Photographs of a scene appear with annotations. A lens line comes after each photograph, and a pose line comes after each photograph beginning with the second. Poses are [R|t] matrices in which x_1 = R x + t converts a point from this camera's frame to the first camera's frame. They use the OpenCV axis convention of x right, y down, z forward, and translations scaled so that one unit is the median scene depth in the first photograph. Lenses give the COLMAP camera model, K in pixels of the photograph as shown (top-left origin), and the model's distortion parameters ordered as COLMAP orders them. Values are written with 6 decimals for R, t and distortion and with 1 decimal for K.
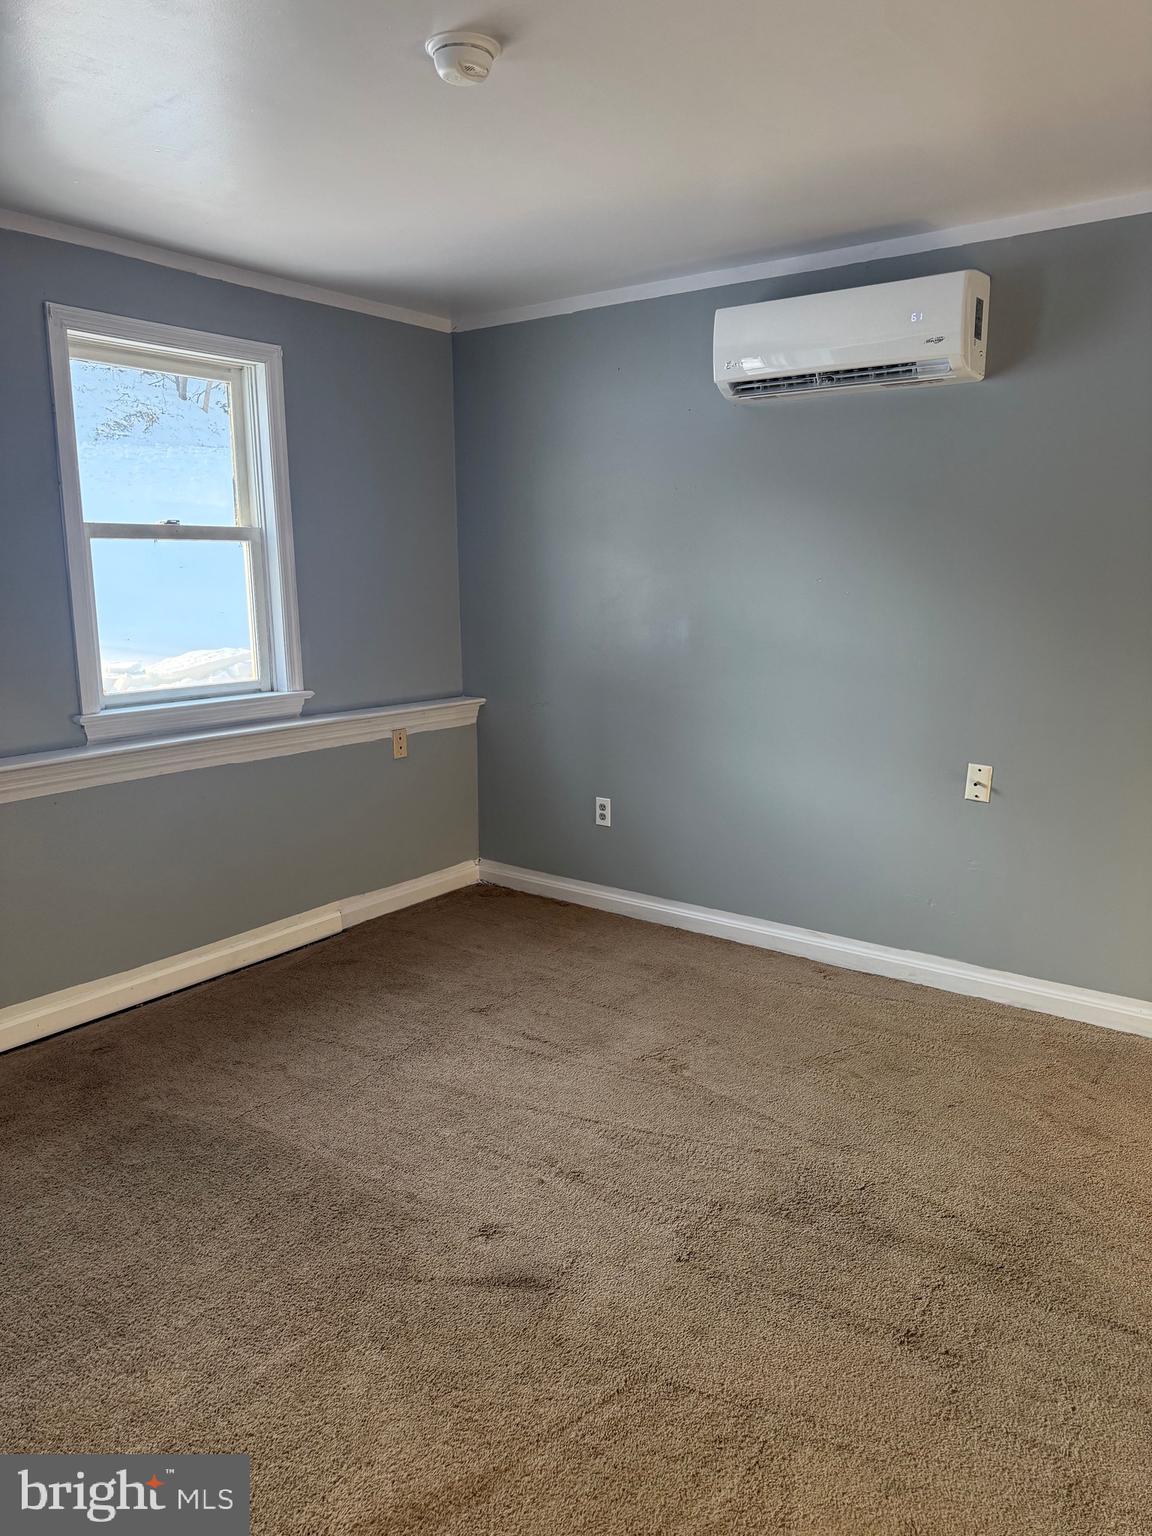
lens RADIAL K [[1089.9, 0, 576.0], [0, 1089.9, 768.0], [0, 0, 1]] dist [0.059572, -0.079172]
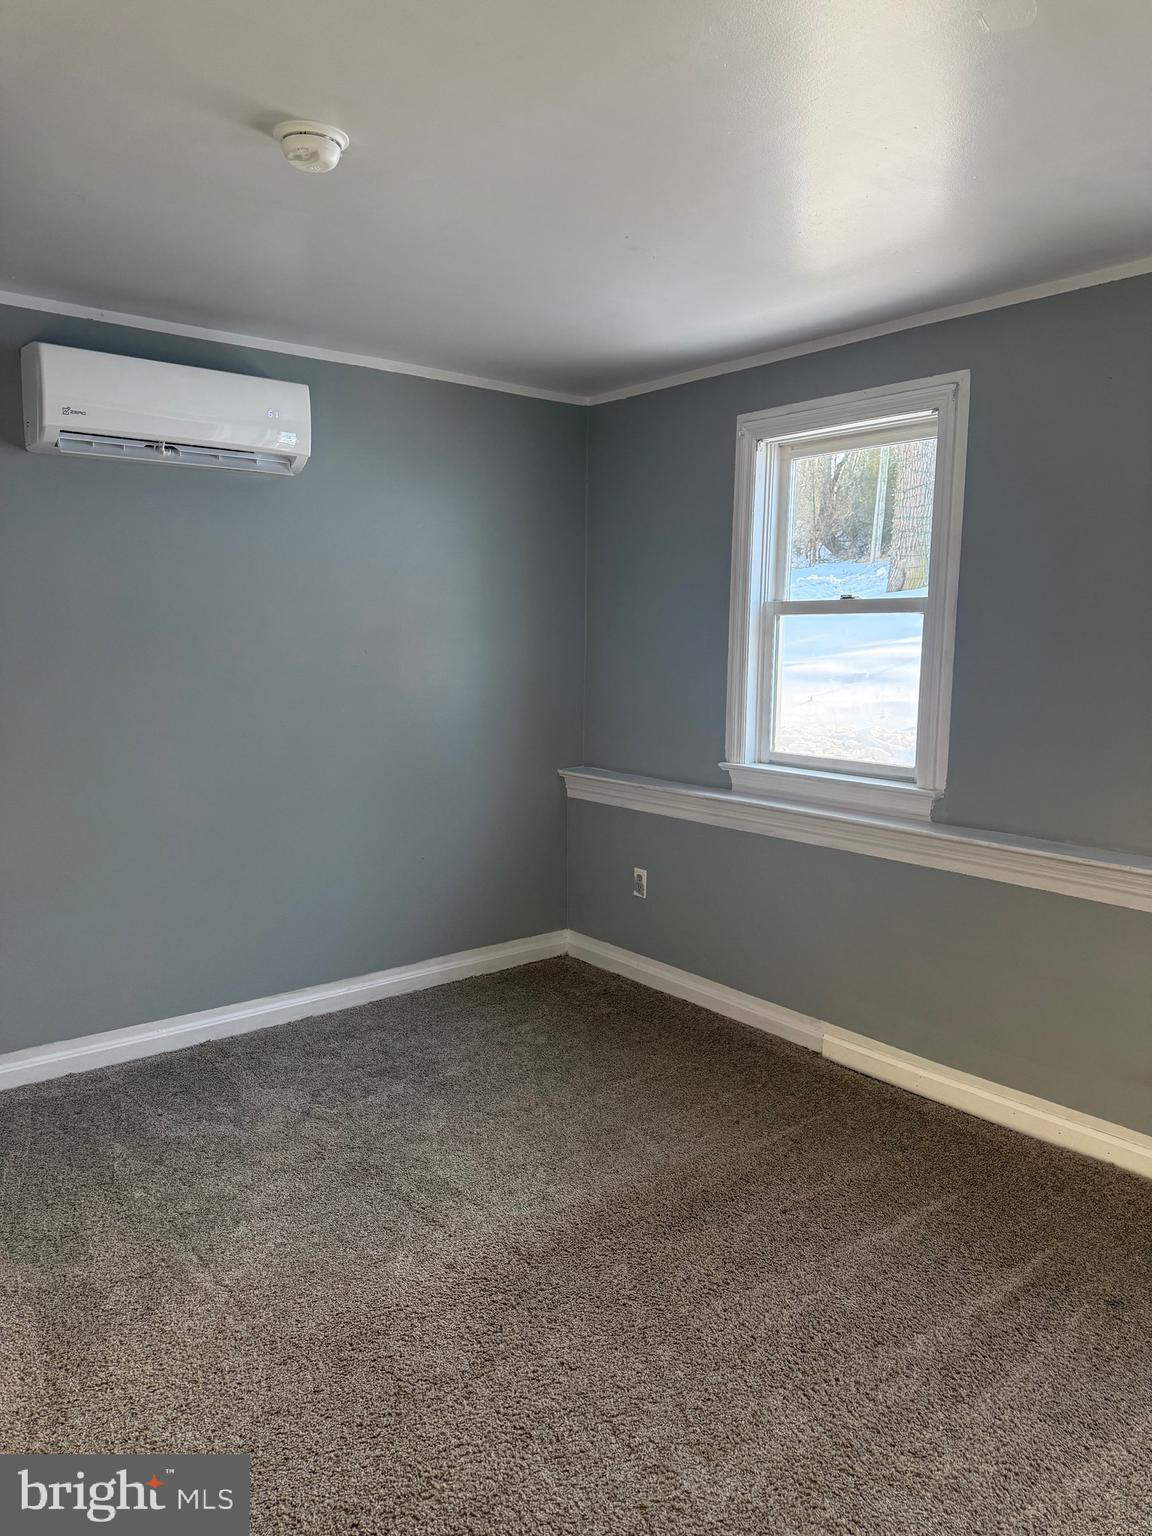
lens RADIAL K [[1089.9, 0, 576.0], [0, 1089.9, 768.0], [0, 0, 1]] dist [0.059572, -0.079172]
pose [[-0.233250, 0.110012, -0.966174, 0.685450], [-0.196493, 0.967752, 0.157628, -0.183850], [0.952358, 0.226613, -0.204111, 1.020401]]
